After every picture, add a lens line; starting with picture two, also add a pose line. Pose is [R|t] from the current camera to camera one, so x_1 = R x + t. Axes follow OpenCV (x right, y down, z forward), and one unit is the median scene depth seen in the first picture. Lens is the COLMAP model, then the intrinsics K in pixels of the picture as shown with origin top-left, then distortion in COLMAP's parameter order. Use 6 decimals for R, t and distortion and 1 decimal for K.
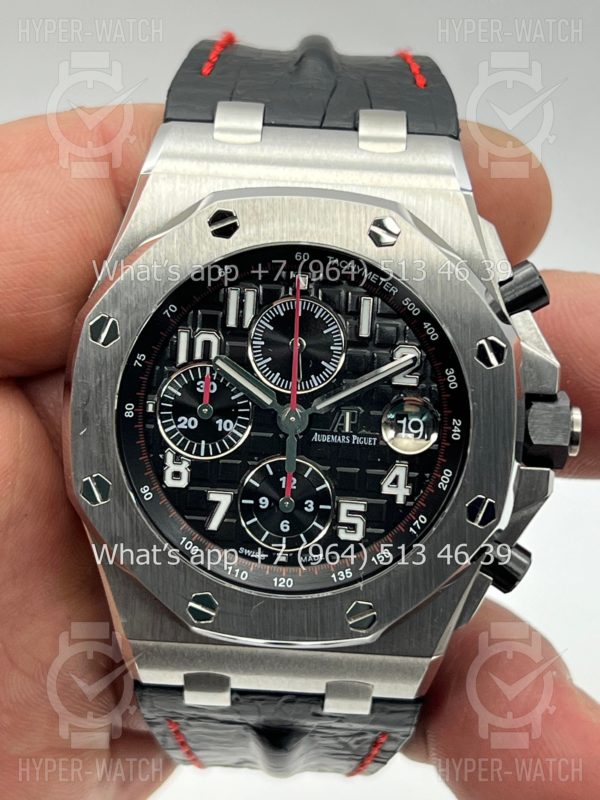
lens RADIAL K [[1915.1, 0, 300.0], [0, 1915.1, 400.0], [0, 0, 1]] dist [0.231659, -0.077951]
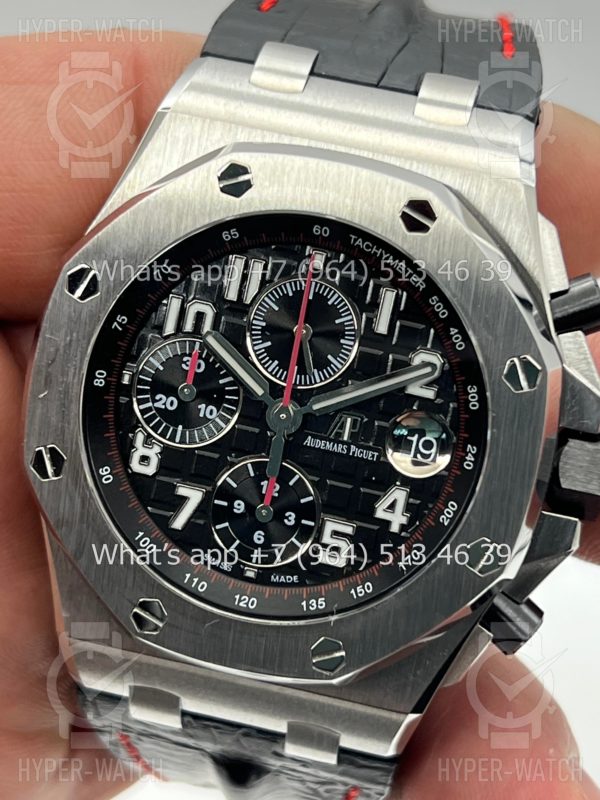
lens RADIAL K [[1915.1, 0, 300.0], [0, 1915.1, 400.0], [0, 0, 1]] dist [0.231659, -0.077951]
pose [[0.984011, 0.149387, -0.096986, 0.085171], [-0.148032, 0.988758, 0.021054, -0.016376], [0.099041, -0.006360, 0.995063, 0.142421]]
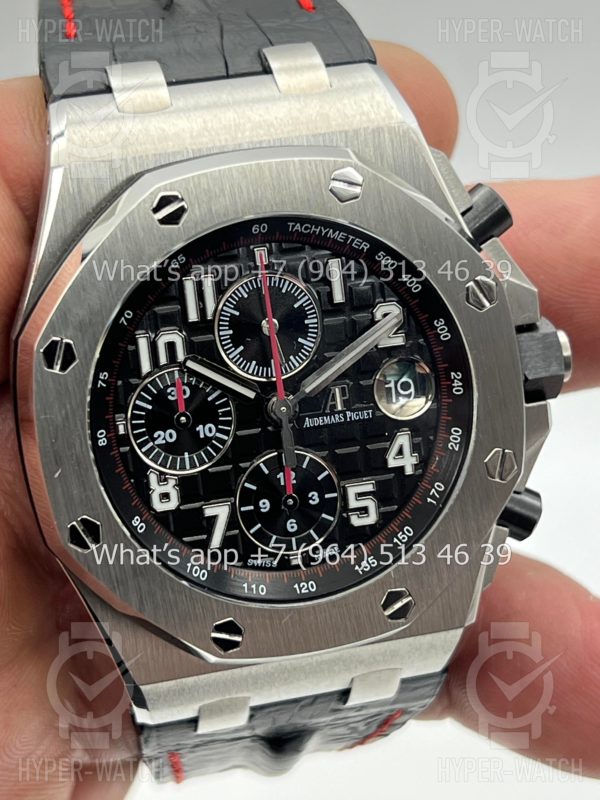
lens RADIAL K [[1915.1, 0, 300.0], [0, 1915.1, 400.0], [0, 0, 1]] dist [0.231659, -0.077951]
pose [[0.958745, -0.205919, 0.195971, -0.169220], [0.191162, 0.977269, 0.091661, -0.074059], [-0.210392, -0.050417, 0.976316, 0.122307]]
